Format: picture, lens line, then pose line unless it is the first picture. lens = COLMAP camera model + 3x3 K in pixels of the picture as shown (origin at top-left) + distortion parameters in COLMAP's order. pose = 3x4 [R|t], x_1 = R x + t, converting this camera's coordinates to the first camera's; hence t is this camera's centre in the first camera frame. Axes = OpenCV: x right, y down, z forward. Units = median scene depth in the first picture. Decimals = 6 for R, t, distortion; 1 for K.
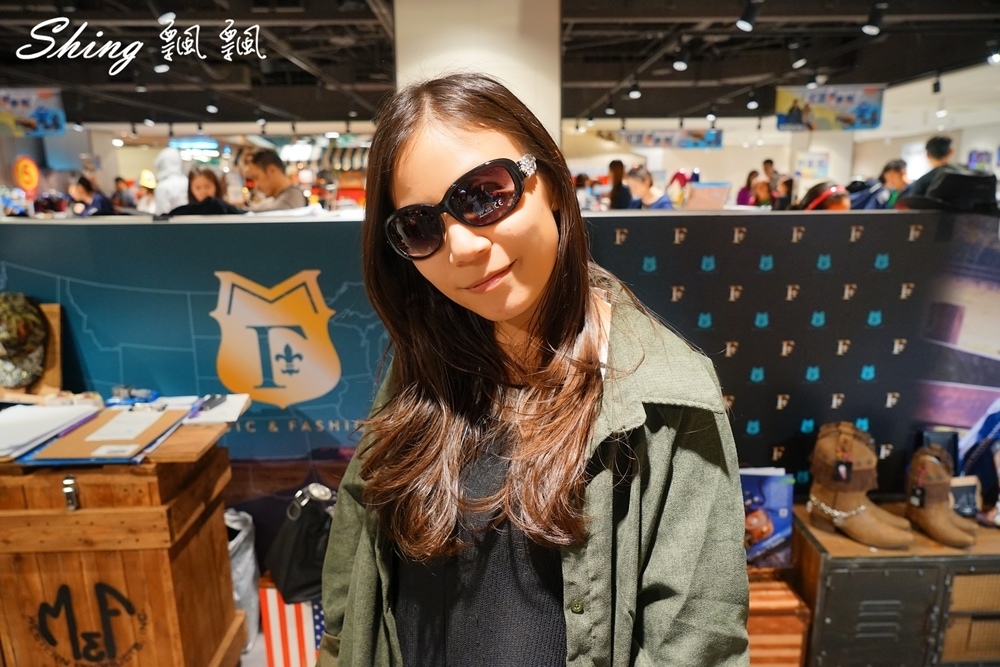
lens RADIAL K [[683.2, 0, 497.3], [0, 683.2, 336.8], [0, 0, 1]] dist [-0.004038, -0.003180]
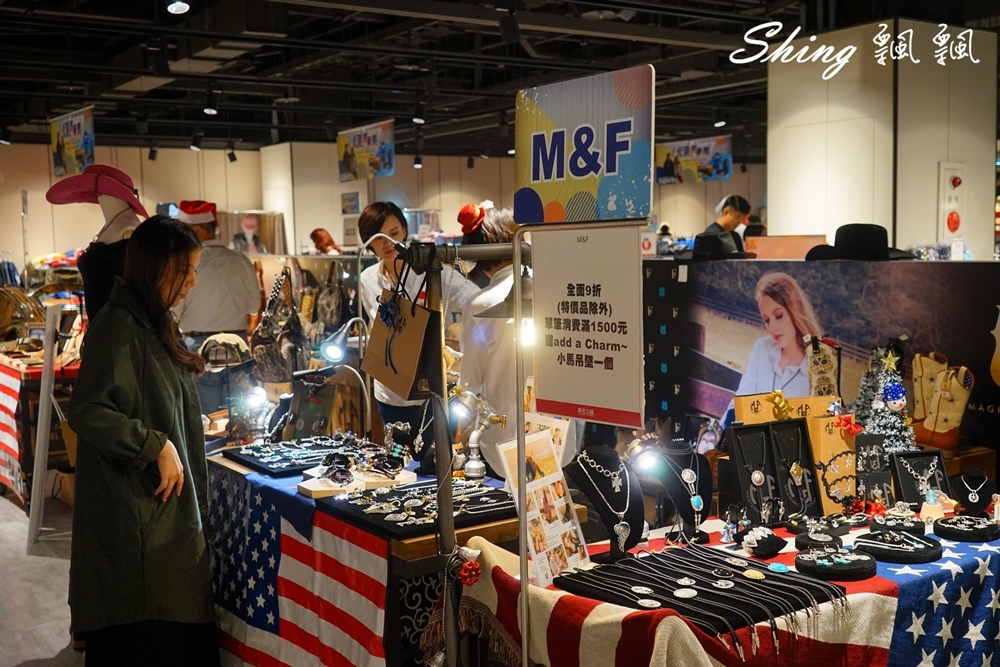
lens RADIAL K [[1132.7, 0, 497.9], [0, 1132.7, 334.1], [0, 0, 1]] dist [-0.038452, 0.000000]
pose [[0.554248, 0.077672, -0.828720, 2.356123], [-0.175149, 0.984227, -0.024893, 0.104302], [0.813715, 0.158946, 0.559110, -0.659794]]
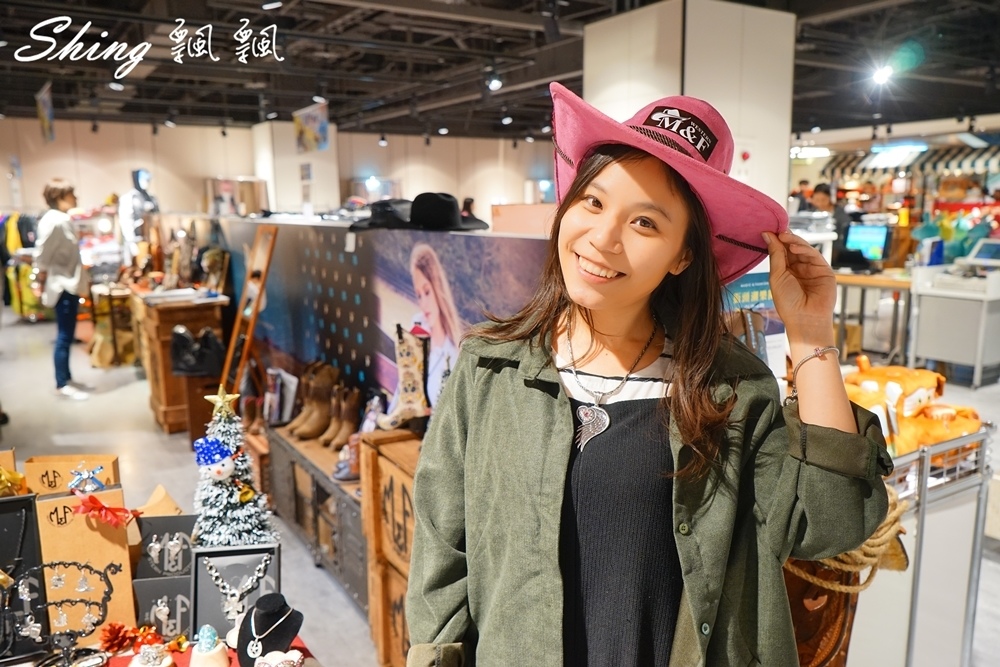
lens RADIAL K [[799.9, 0, 503.2], [0, 799.9, 334.9], [0, 0, 1]] dist [-0.026418, -0.000319]
pose [[0.514798, 0.156803, -0.842850, 2.118746], [-0.197742, 0.978340, 0.061231, -0.115378], [0.834195, 0.135145, 0.534654, 0.350900]]
